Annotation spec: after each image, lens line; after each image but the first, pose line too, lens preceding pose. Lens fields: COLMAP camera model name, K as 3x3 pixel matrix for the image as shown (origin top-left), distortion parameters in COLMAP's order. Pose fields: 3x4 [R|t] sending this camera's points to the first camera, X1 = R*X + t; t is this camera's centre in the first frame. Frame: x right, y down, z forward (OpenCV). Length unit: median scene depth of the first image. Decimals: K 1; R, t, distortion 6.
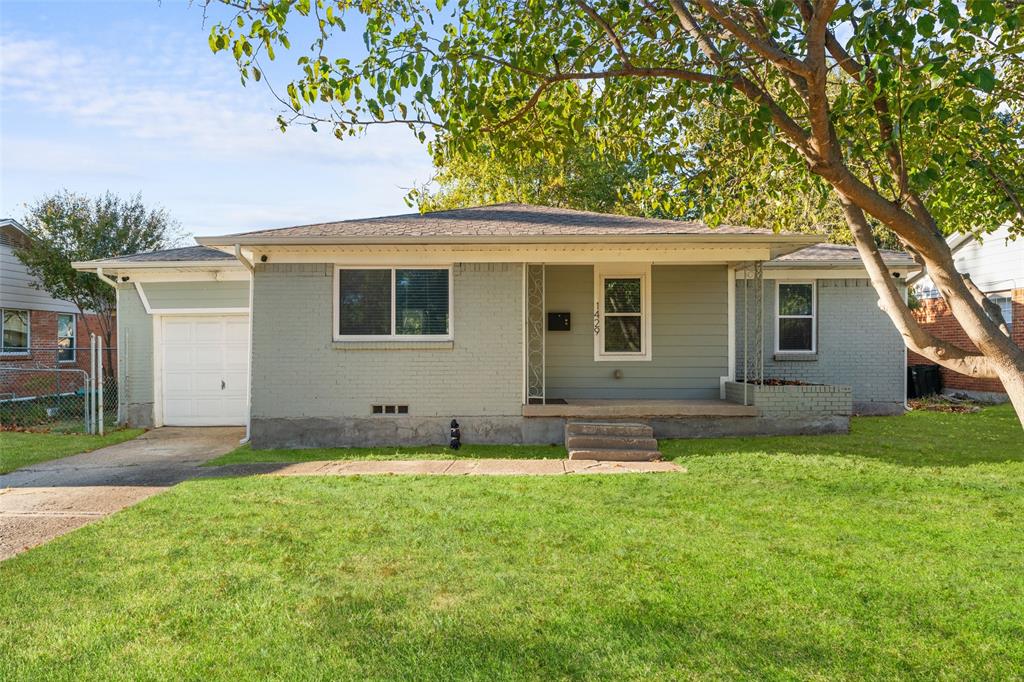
lens RADIAL K [[687.9, 0, 510.0], [0, 687.9, 340.2], [0, 0, 1]] dist [-0.004550, -0.009987]
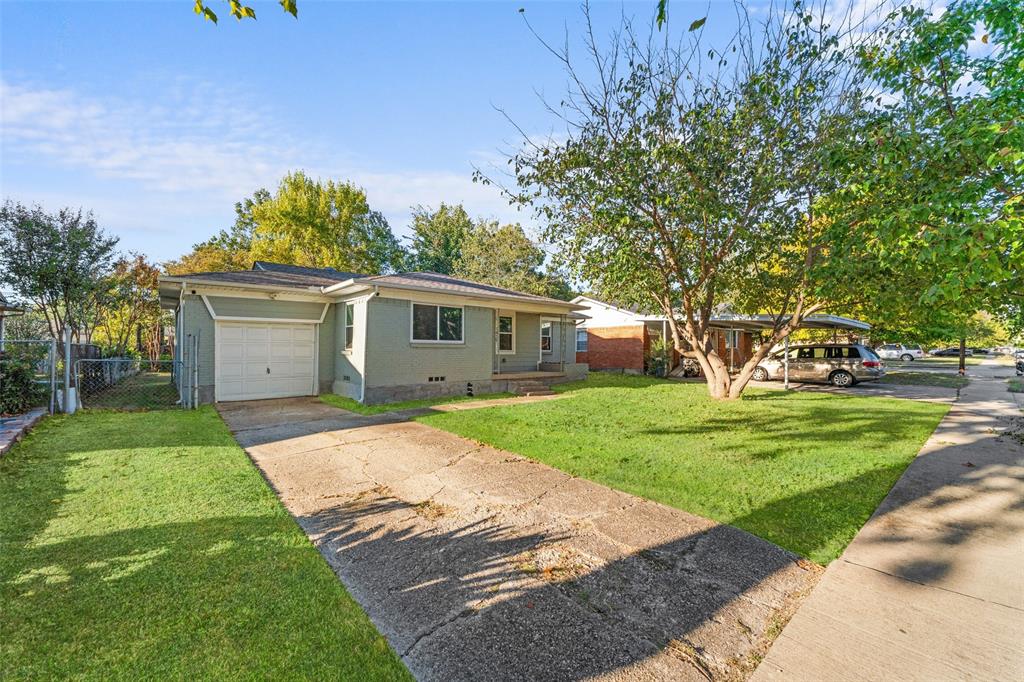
lens RADIAL K [[412.7, 0, 514.0], [0, 412.7, 346.2], [0, 0, 1]] dist [-0.009289, 0.000969]
pose [[0.745841, 0.014622, 0.665963, -0.781992], [-0.016059, 0.999863, -0.003968, 0.010422], [-0.665930, -0.007735, 0.745974, -0.000039]]
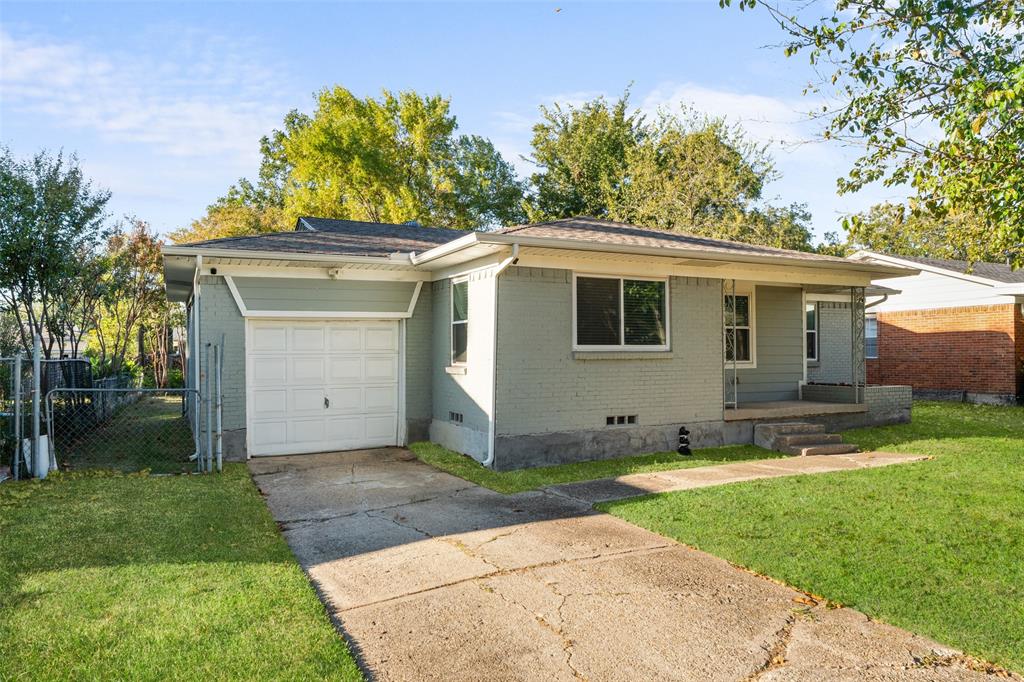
lens RADIAL K [[687.9, 0, 507.6], [0, 687.9, 343.1], [0, 0, 1]] dist [-0.004550, -0.009987]
pose [[0.888787, 0.005548, 0.458287, -0.776262], [-0.002019, 0.999964, -0.008190, -0.001875], [-0.458317, 0.006354, 0.888766, 0.192865]]
